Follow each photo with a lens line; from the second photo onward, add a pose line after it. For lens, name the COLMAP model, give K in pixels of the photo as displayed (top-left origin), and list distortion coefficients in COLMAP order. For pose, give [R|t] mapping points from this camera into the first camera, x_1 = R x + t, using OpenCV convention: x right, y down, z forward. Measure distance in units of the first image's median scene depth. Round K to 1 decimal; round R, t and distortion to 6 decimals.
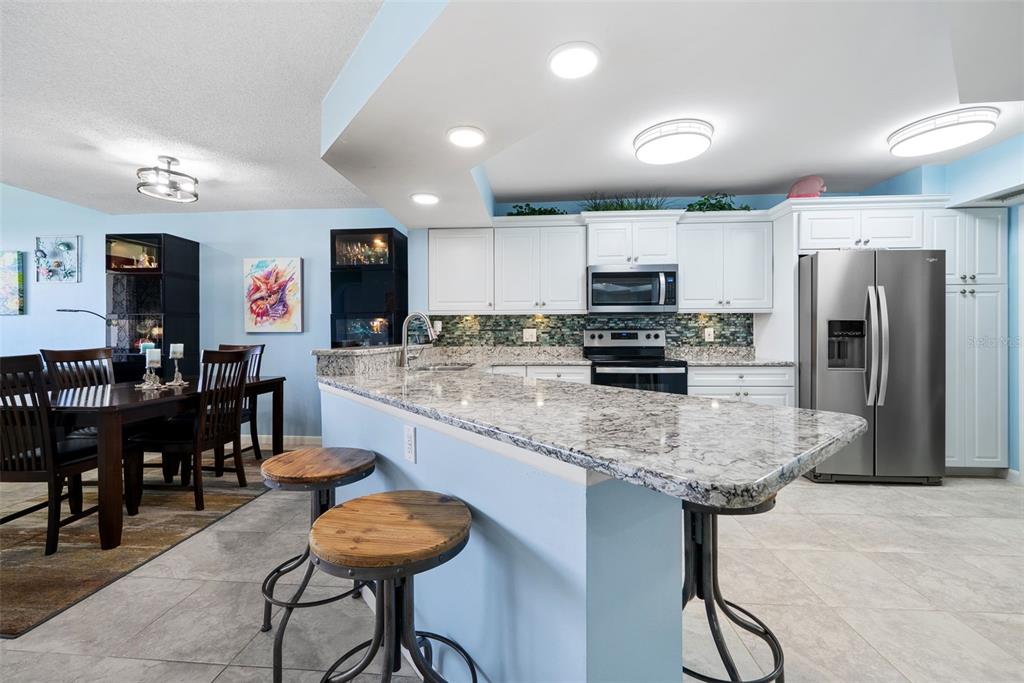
lens RADIAL K [[408.7, 0, 507.9], [0, 408.7, 336.7], [0, 0, 1]] dist [-0.003652, 0.001441]
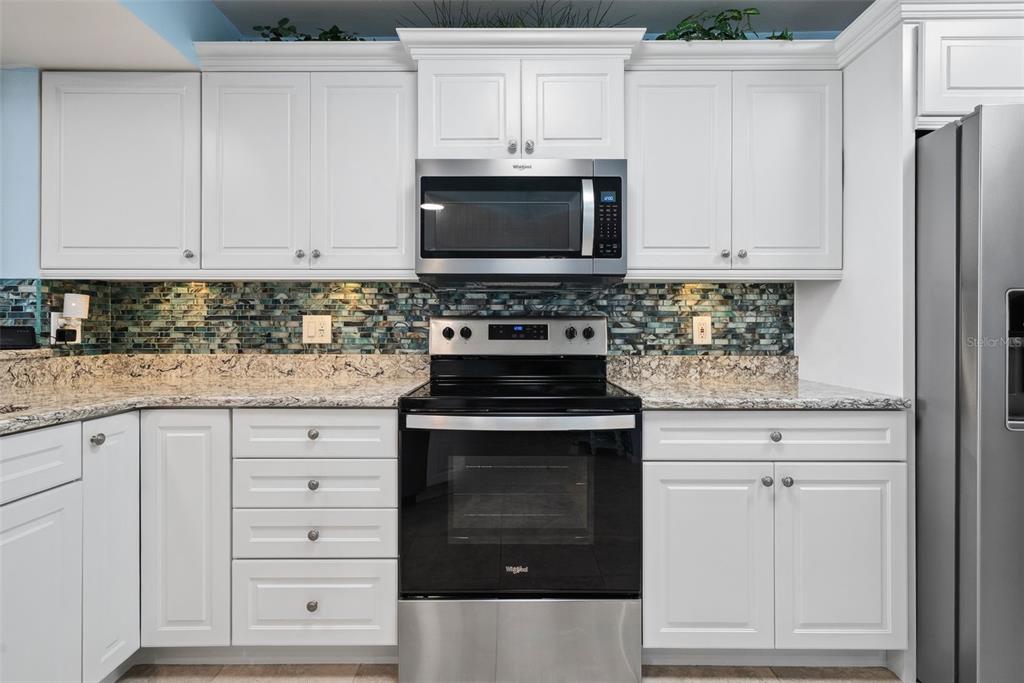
lens RADIAL K [[482.8, 0, 514.6], [0, 482.8, 328.8], [0, 0, 1]] dist [0.001910, -0.001007]
pose [[0.997769, 0.005312, 0.066552, 0.246118], [-0.004691, 0.999944, -0.009470, -0.000007], [-0.066599, 0.009137, 0.997738, 0.470633]]
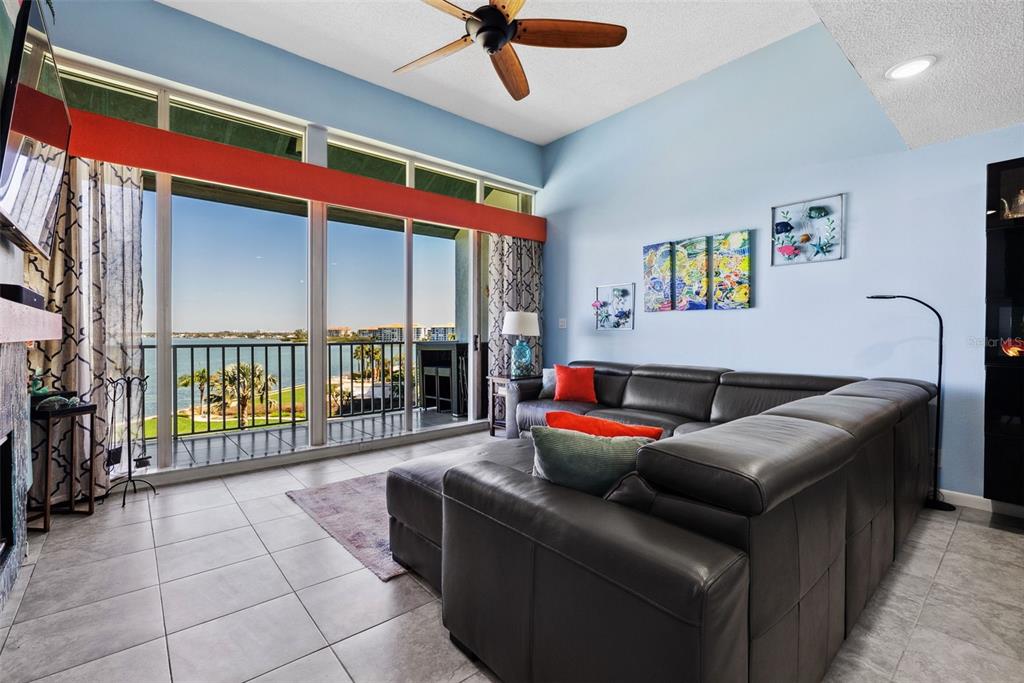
lens RADIAL K [[435.6, 0, 496.8], [0, 435.6, 333.4], [0, 0, 1]] dist [-0.005326, 0.001150]
pose [[0.692423, 0.004059, -0.721481, -1.047977], [-0.006831, 0.999976, -0.000931, 0.000031], [0.721460, 0.005573, 0.692434, 0.057257]]
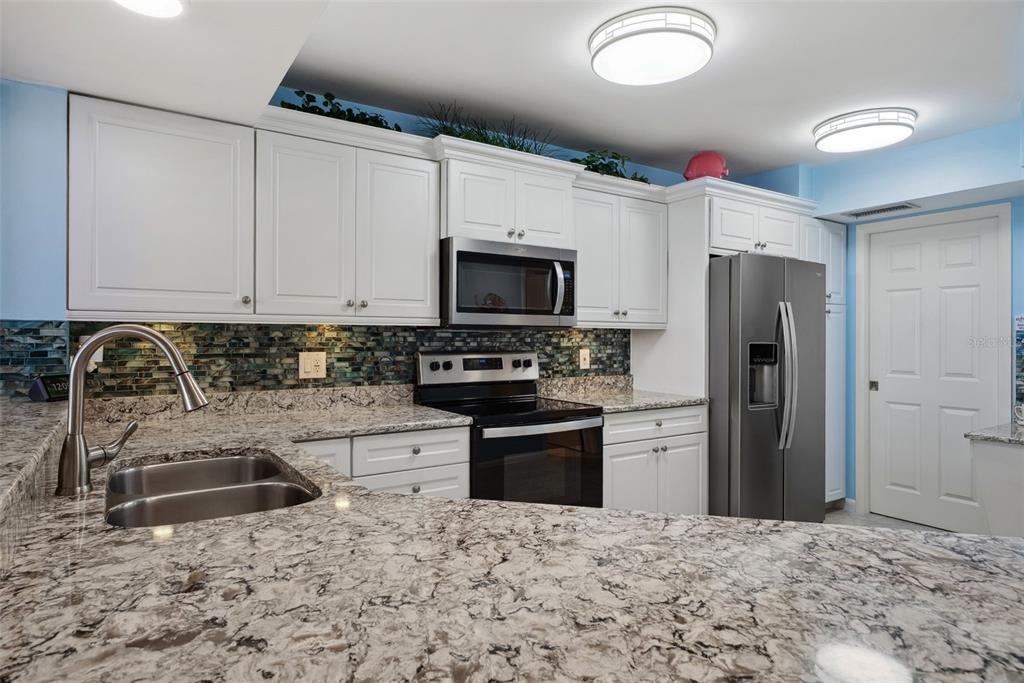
lens RADIAL K [[575.1, 0, 503.2], [0, 575.1, 337.0], [0, 0, 1]] dist [0.003968, -0.008686]
pose [[0.799580, 0.006149, 0.600527, -0.185536], [-0.002960, 0.999976, -0.006298, -0.034949], [-0.600552, 0.003258, 0.799579, 0.326862]]
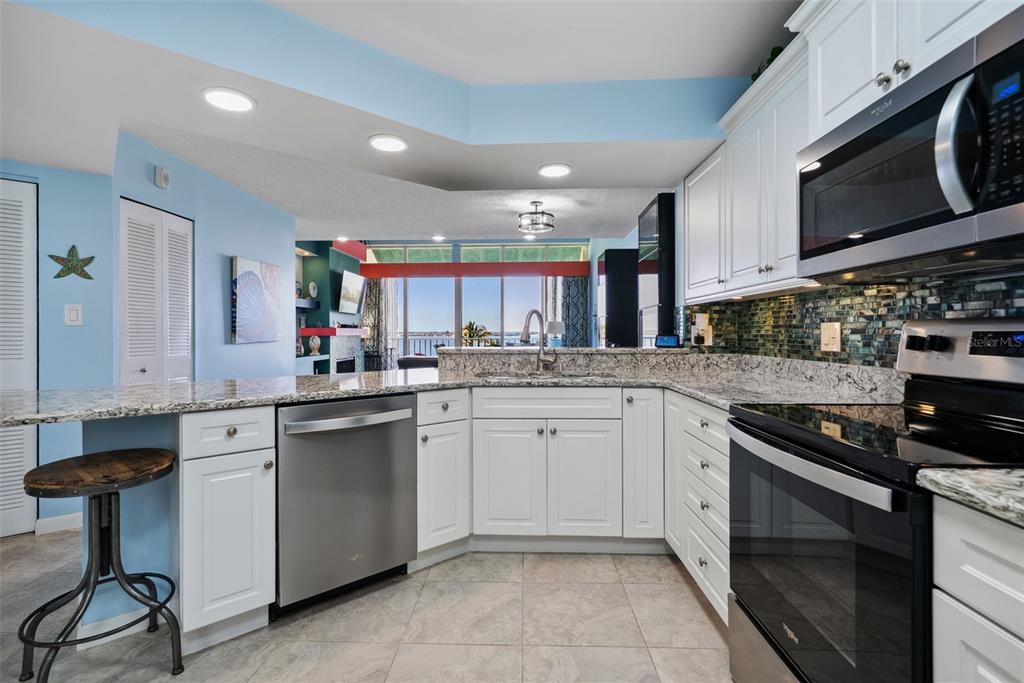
lens RADIAL K [[482.8, 0, 500.1], [0, 482.8, 325.0], [0, 0, 1]] dist [0.001910, -0.001007]
pose [[0.020501, -0.013332, -0.999701, 0.590507], [-0.001168, 0.999910, -0.013358, -0.009353], [0.999789, 0.001442, 0.020484, 0.660626]]
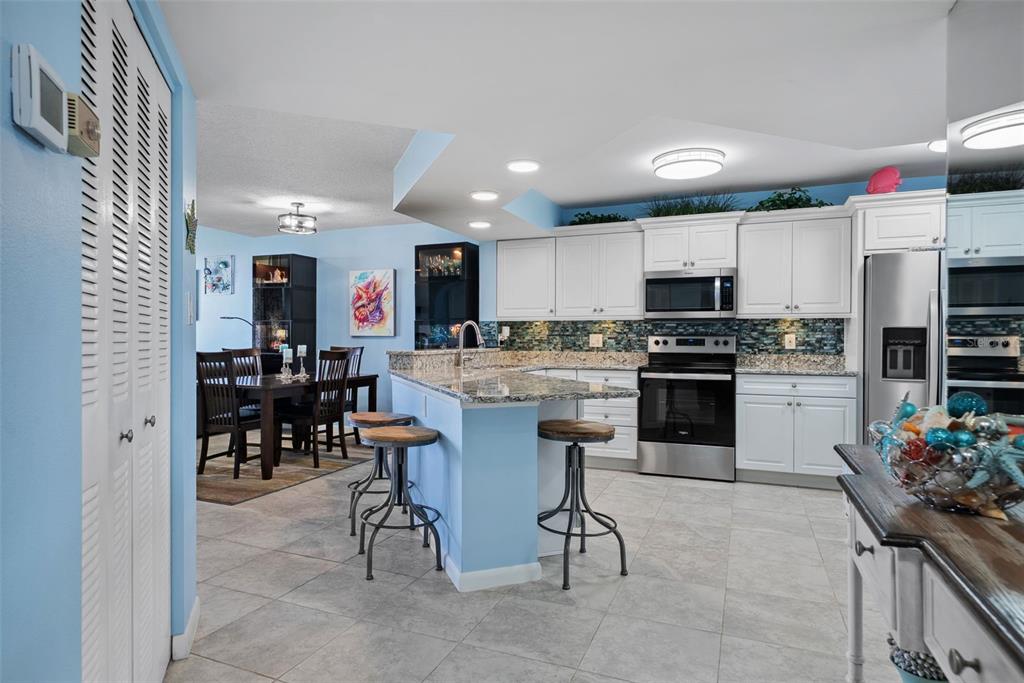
lens RADIAL K [[575.1, 0, 509.1], [0, 575.1, 343.7], [0, 0, 1]] dist [0.003968, -0.008686]
pose [[0.949055, 0.009613, -0.314964, 0.306705], [-0.007508, 0.999941, 0.007894, -0.005466], [0.315022, -0.005127, 0.949071, -0.415811]]
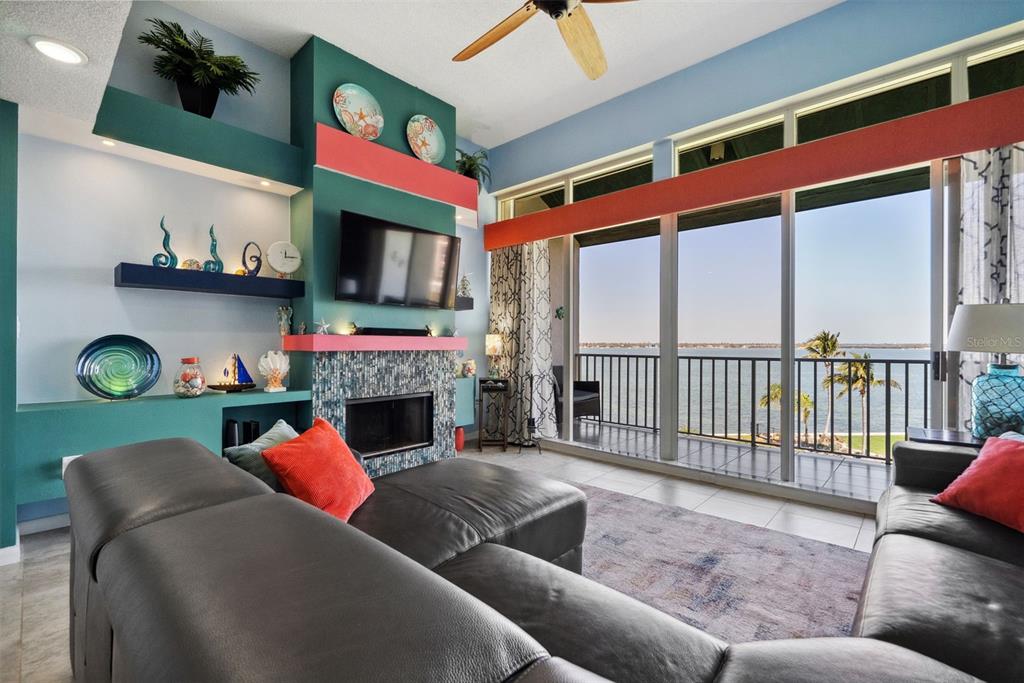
lens RADIAL K [[475.1, 0, 519.9], [0, 475.1, 345.6], [0, 0, 1]] dist [0.018041, -0.000202]
pose [[-0.606968, 0.001793, -0.794724, -0.967234], [0.001568, 0.999998, 0.001058, -0.001377], [0.794725, -0.000604, -0.606969, 0.909877]]
